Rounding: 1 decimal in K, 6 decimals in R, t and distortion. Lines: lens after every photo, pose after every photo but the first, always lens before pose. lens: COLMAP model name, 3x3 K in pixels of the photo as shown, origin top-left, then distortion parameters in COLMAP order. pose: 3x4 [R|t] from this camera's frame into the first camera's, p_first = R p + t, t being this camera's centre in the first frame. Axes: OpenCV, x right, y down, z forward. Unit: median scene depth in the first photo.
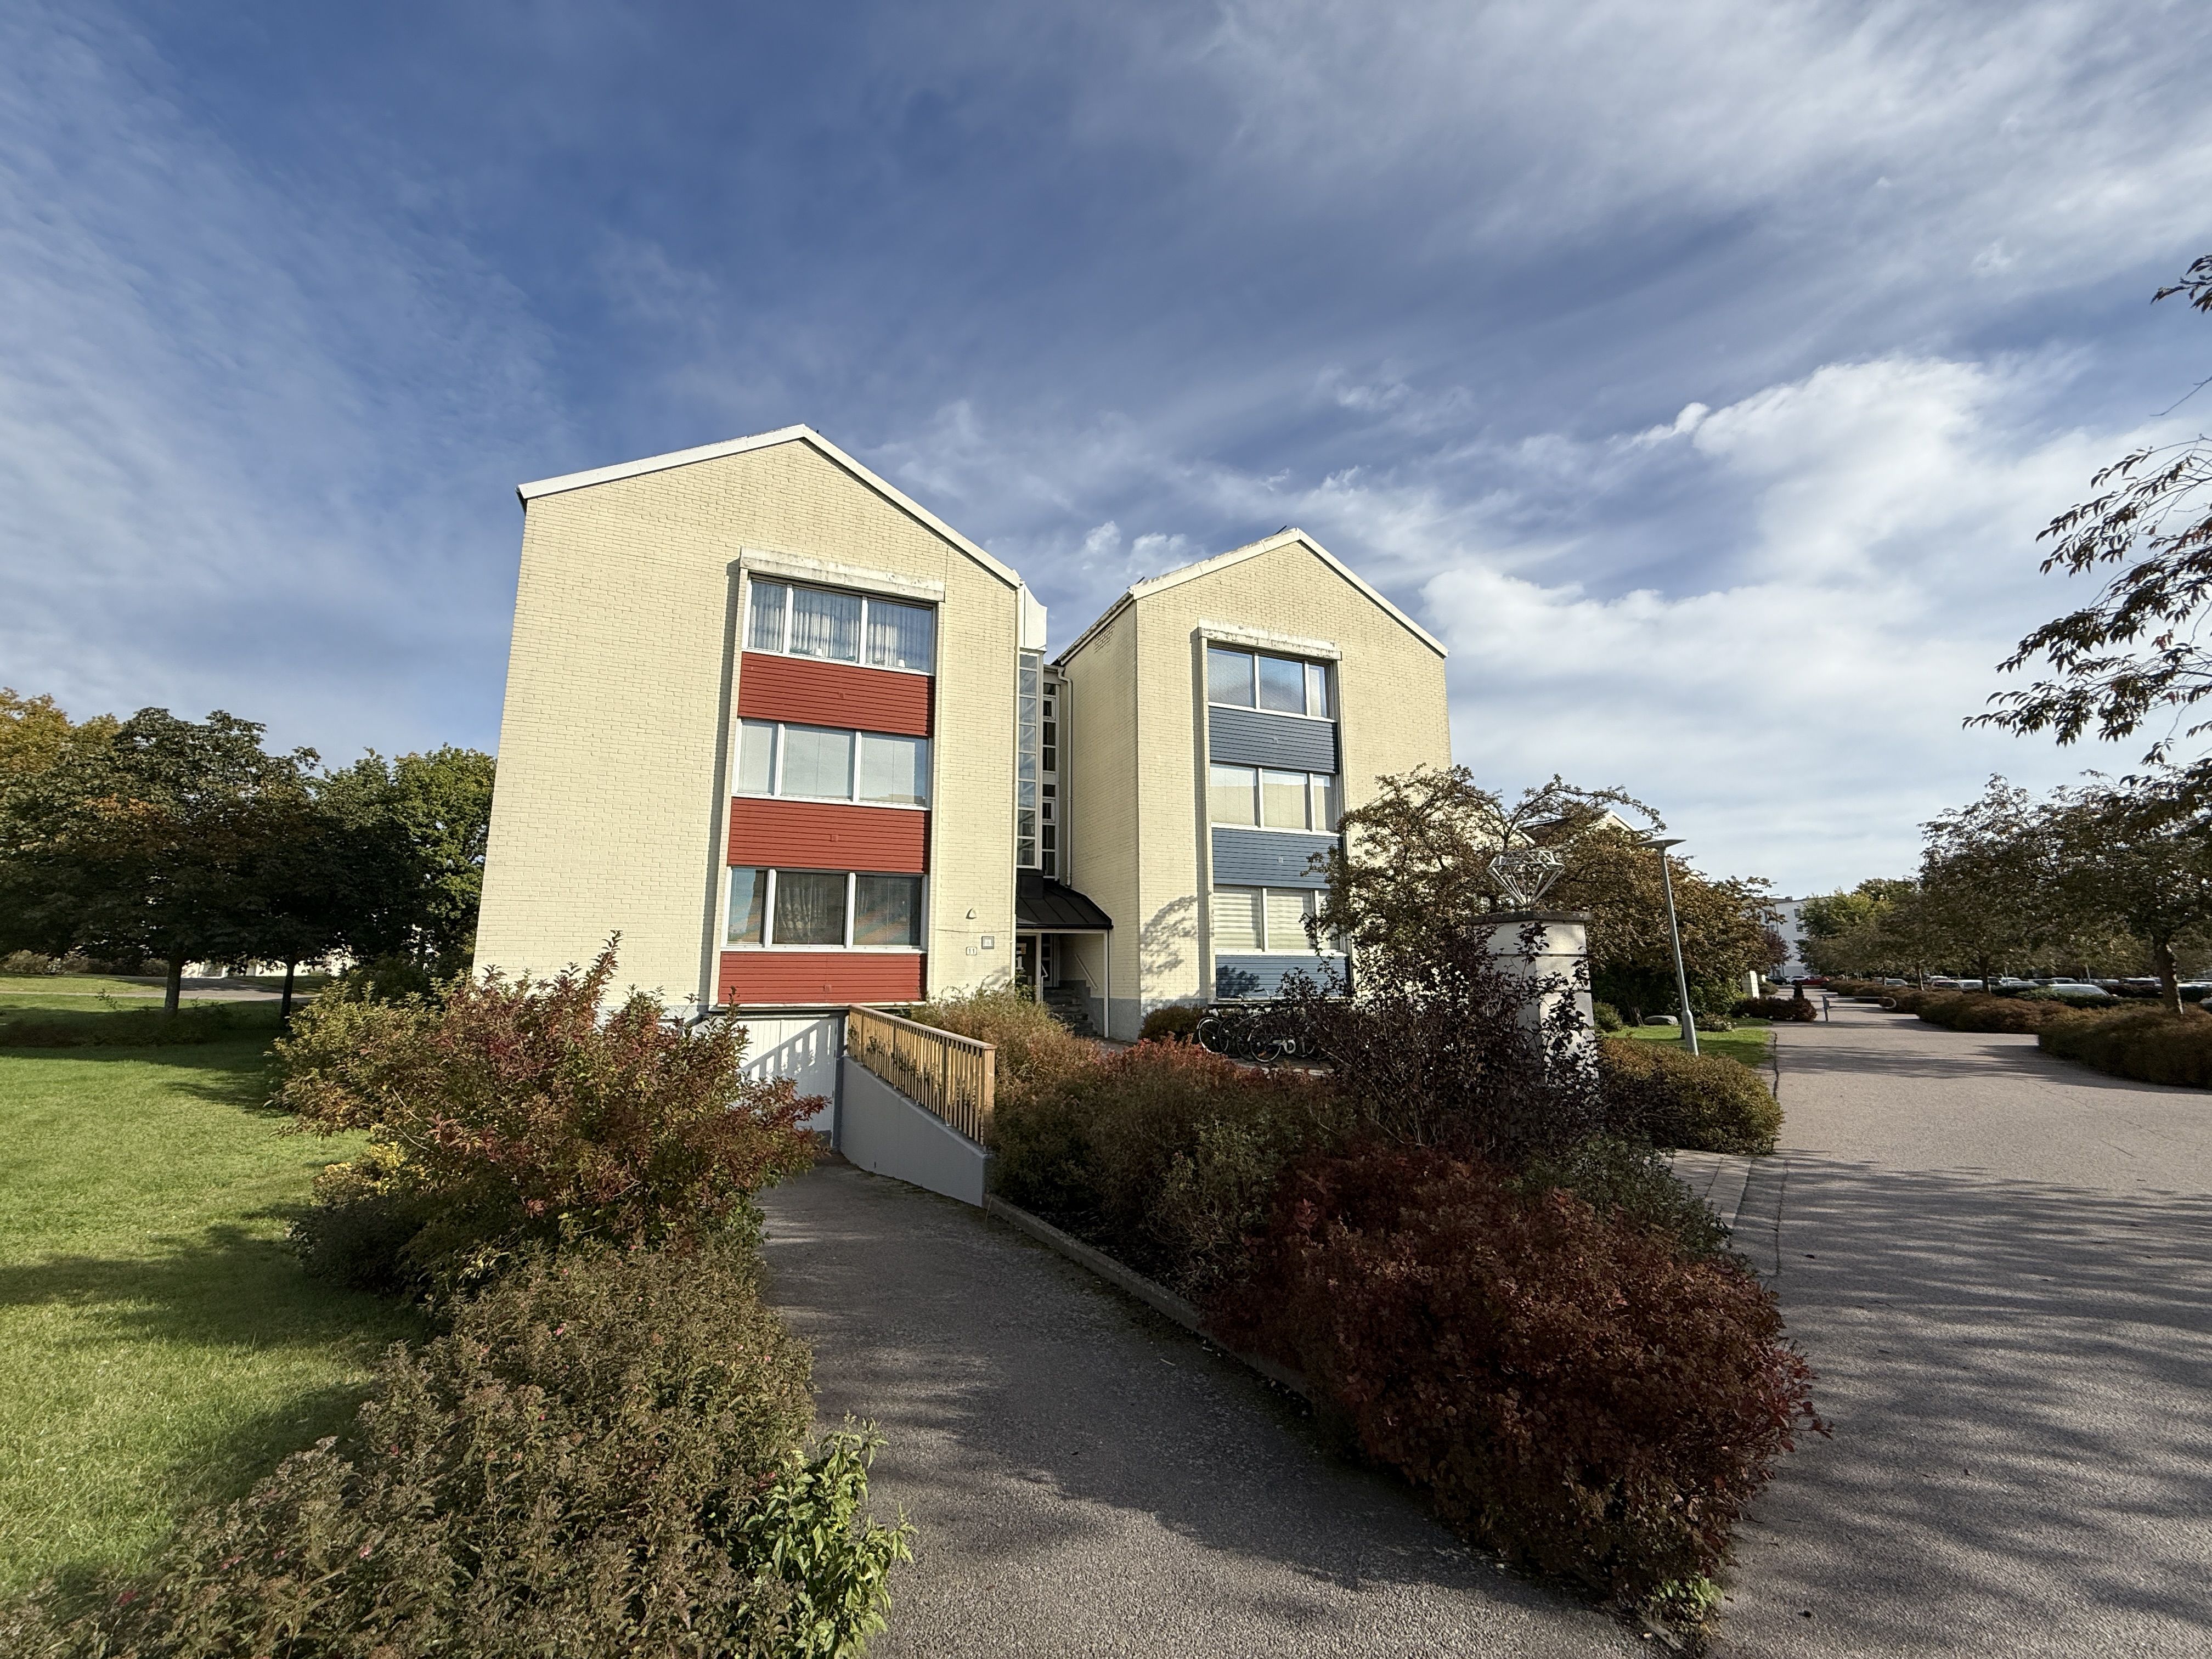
lens RADIAL K [[907.0, 0, 1106.2], [0, 907.0, 842.5], [0, 0, 1]] dist [0.001667, -0.003655]
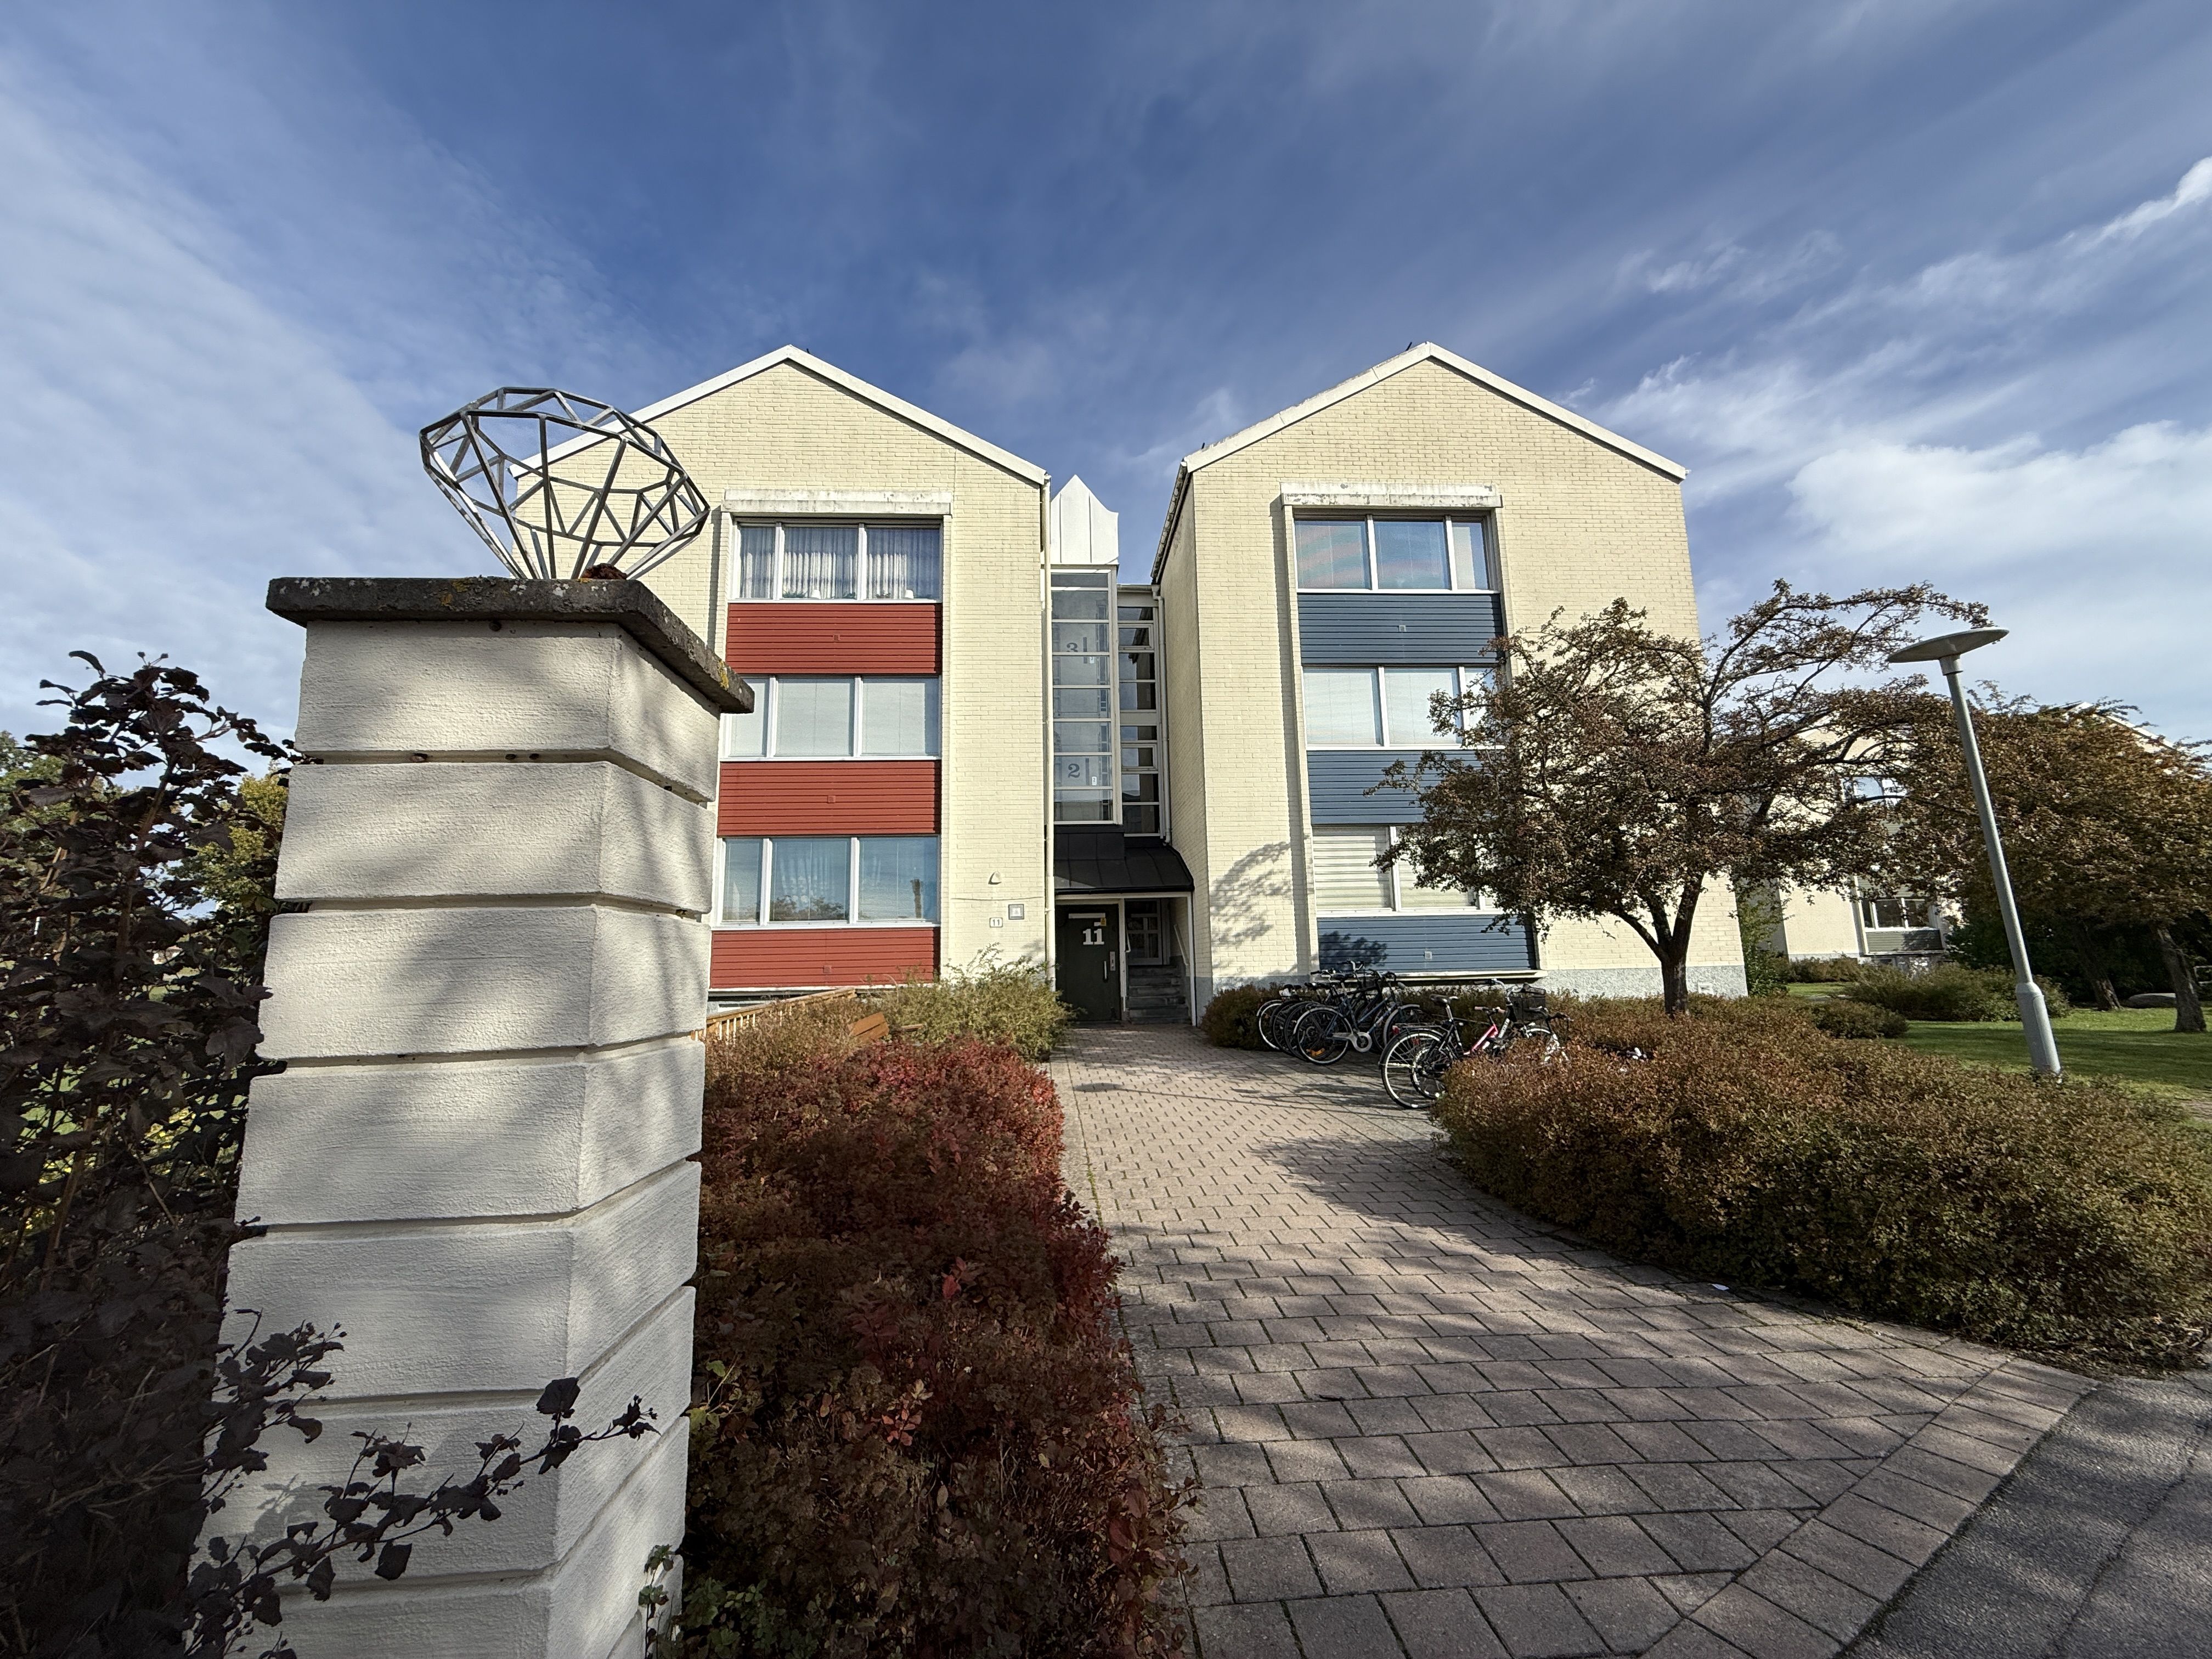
lens RADIAL K [[886.5, 0, 1095.4], [0, 886.5, 830.3], [0, 0, 1]] dist [-0.003380, 0.000396]
pose [[0.937144, -0.069591, -0.341932, 0.203419], [0.071094, 0.997436, -0.008152, 0.044729], [0.341623, -0.016670, 0.939689, 0.248672]]
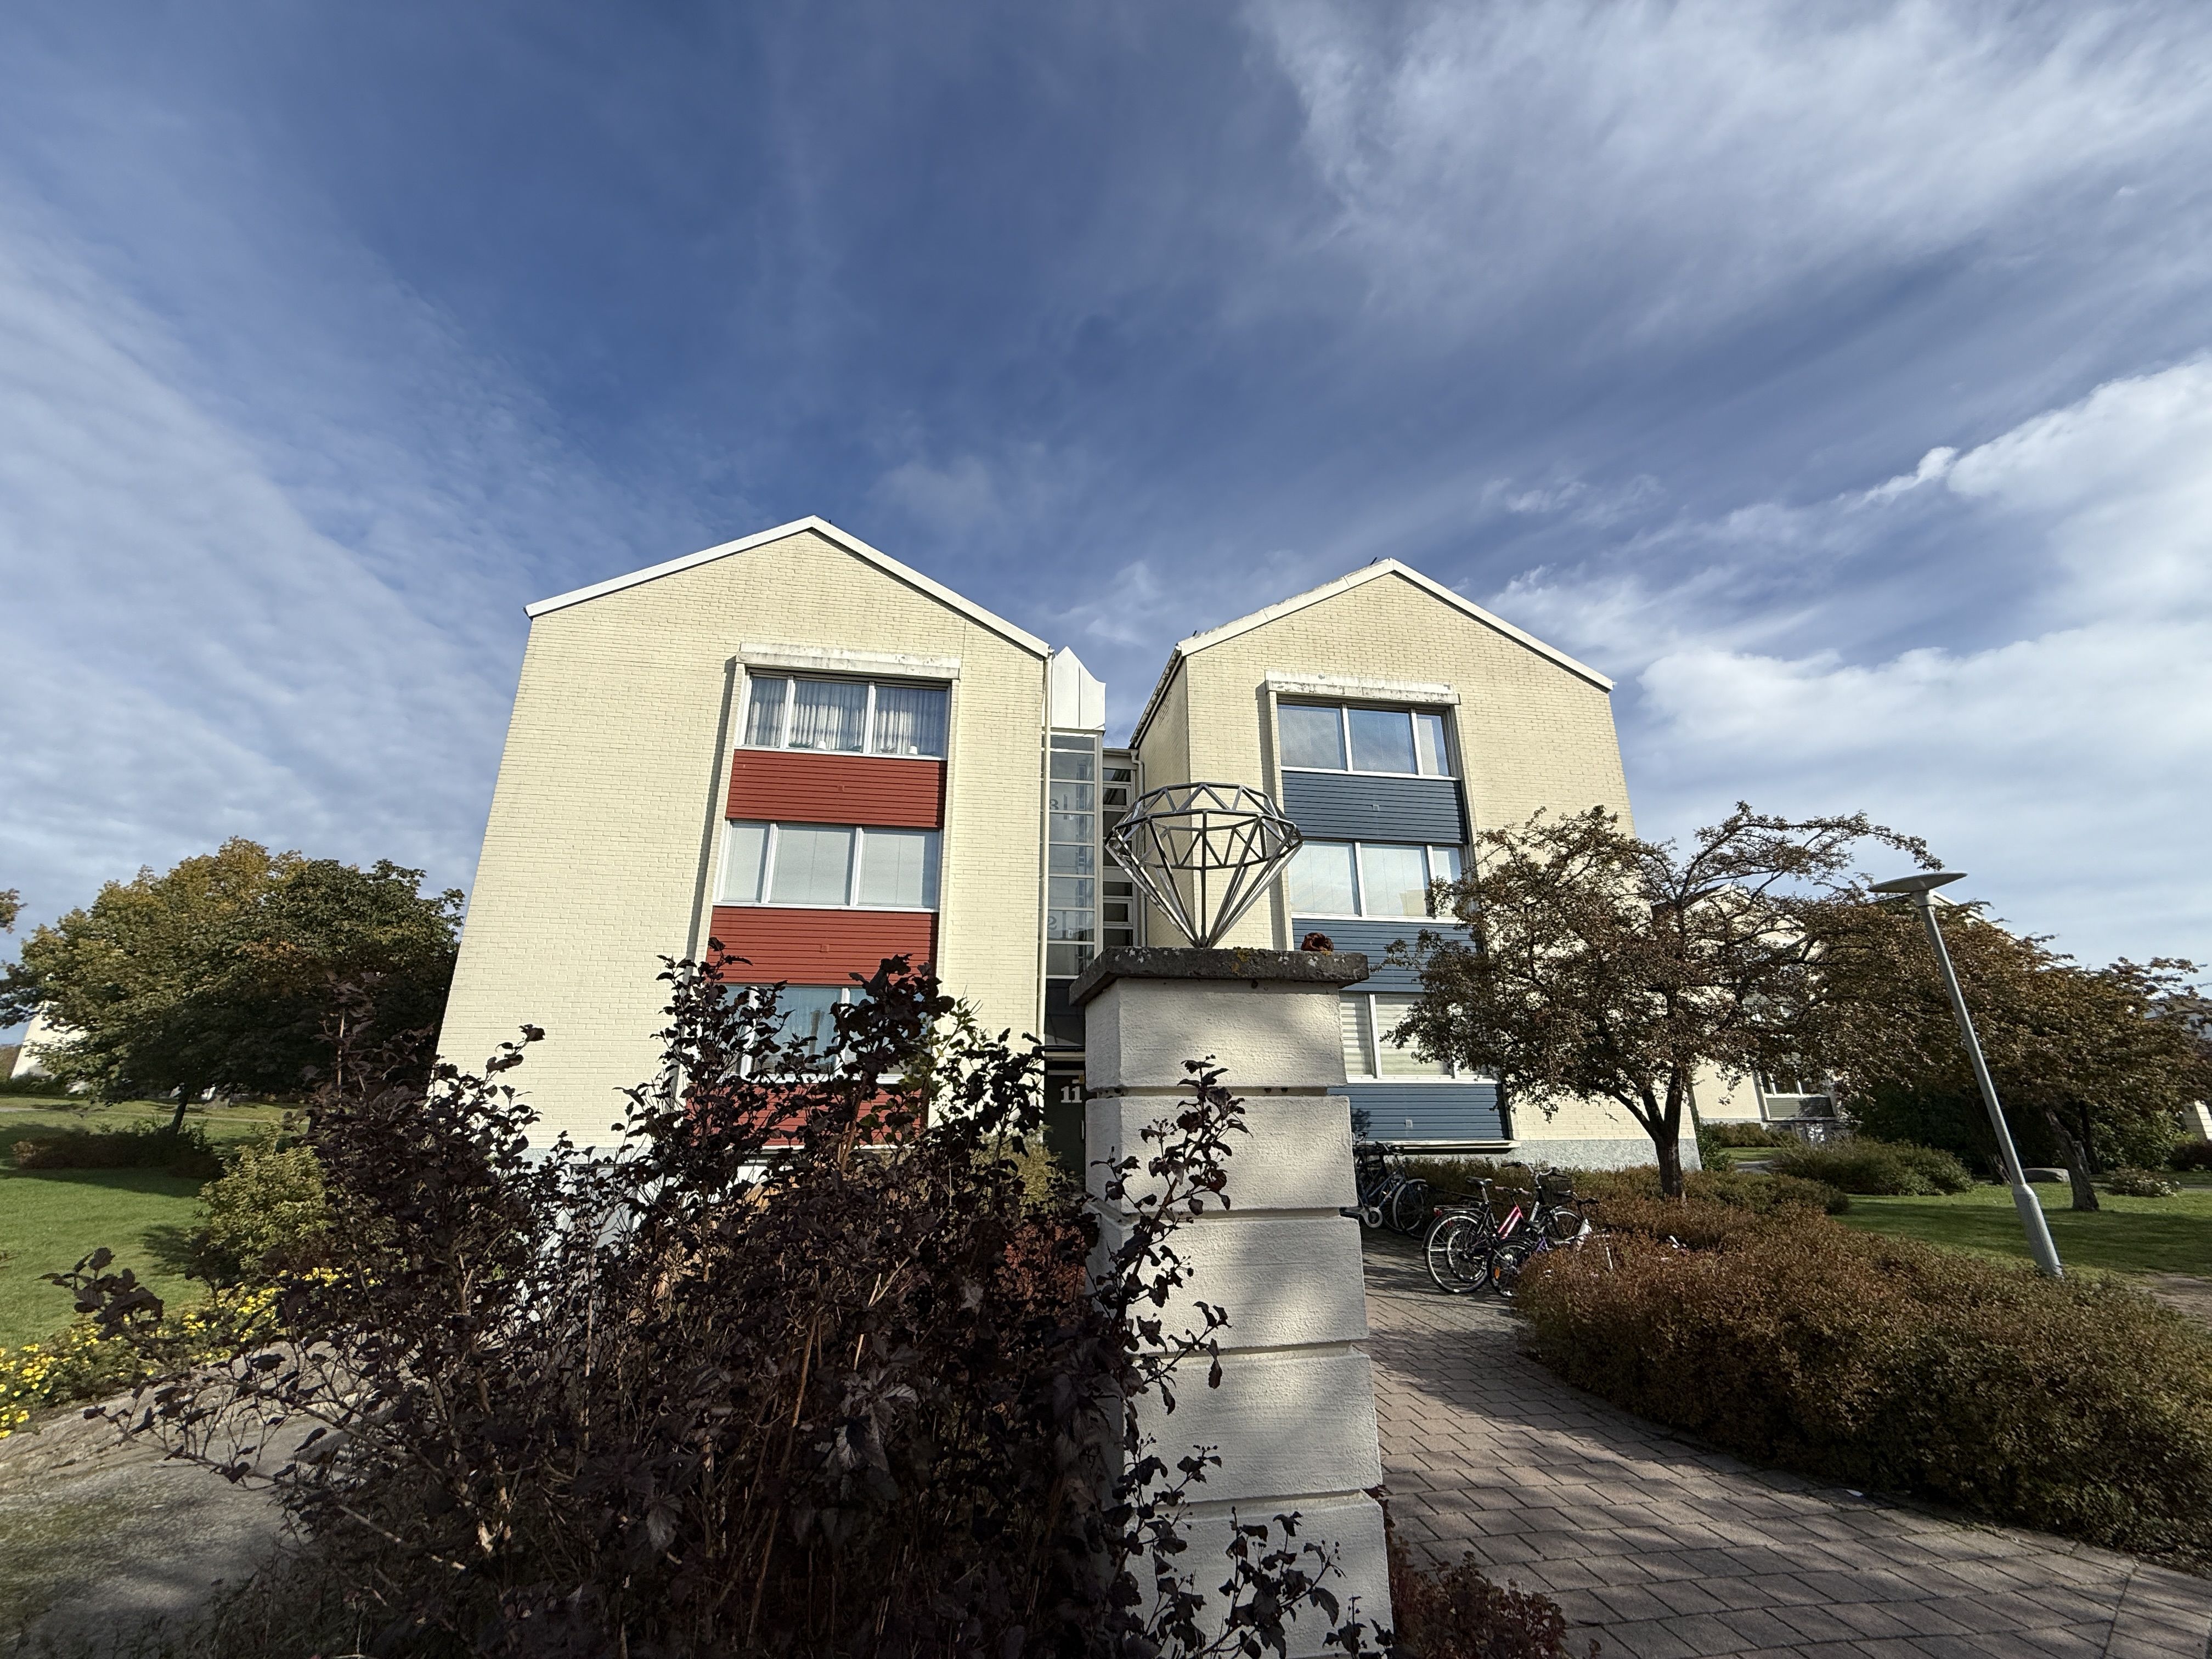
lens RADIAL K [[886.5, 0, 1095.4], [0, 886.5, 830.3], [0, 0, 1]] dist [-0.003380, 0.000396]
pose [[0.967813, -0.074589, -0.240363, 0.144526], [0.037178, 0.986965, -0.156579, 0.023167], [0.248909, 0.142603, 0.957971, 0.206988]]
